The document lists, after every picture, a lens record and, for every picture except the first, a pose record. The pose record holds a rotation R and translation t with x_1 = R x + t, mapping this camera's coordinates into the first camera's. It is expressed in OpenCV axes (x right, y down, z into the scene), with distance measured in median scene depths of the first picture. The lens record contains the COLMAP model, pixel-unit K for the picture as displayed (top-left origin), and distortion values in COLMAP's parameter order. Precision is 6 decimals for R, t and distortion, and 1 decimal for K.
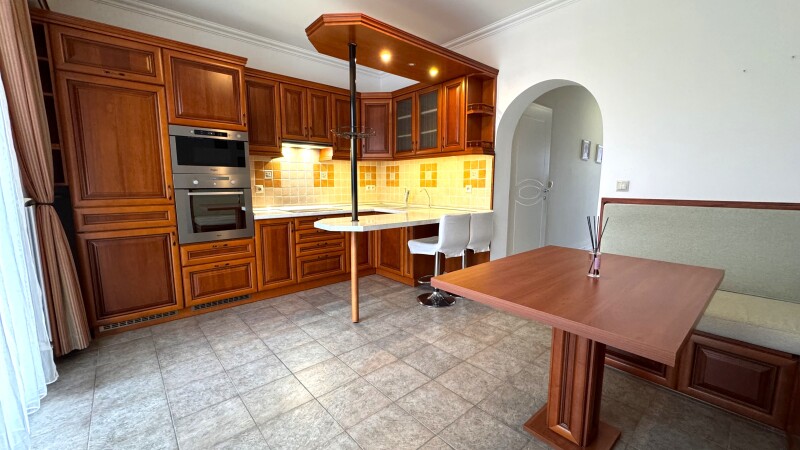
lens RADIAL K [[319.8, 0, 399.2], [0, 319.8, 225.8], [0, 0, 1]] dist [-0.000118, 0.000379]
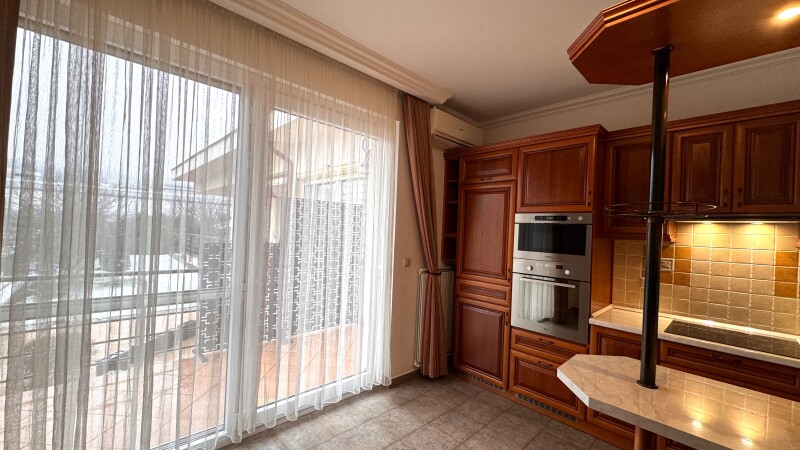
lens RADIAL K [[319.8, 0, 398.3], [0, 319.8, 229.6], [0, 0, 1]] dist [-0.000118, 0.000379]
pose [[0.043059, -0.001863, -0.999071, 0.329122], [-0.170840, 0.985256, -0.009201, -0.174880], [0.984357, 0.171077, 0.042106, 0.539137]]
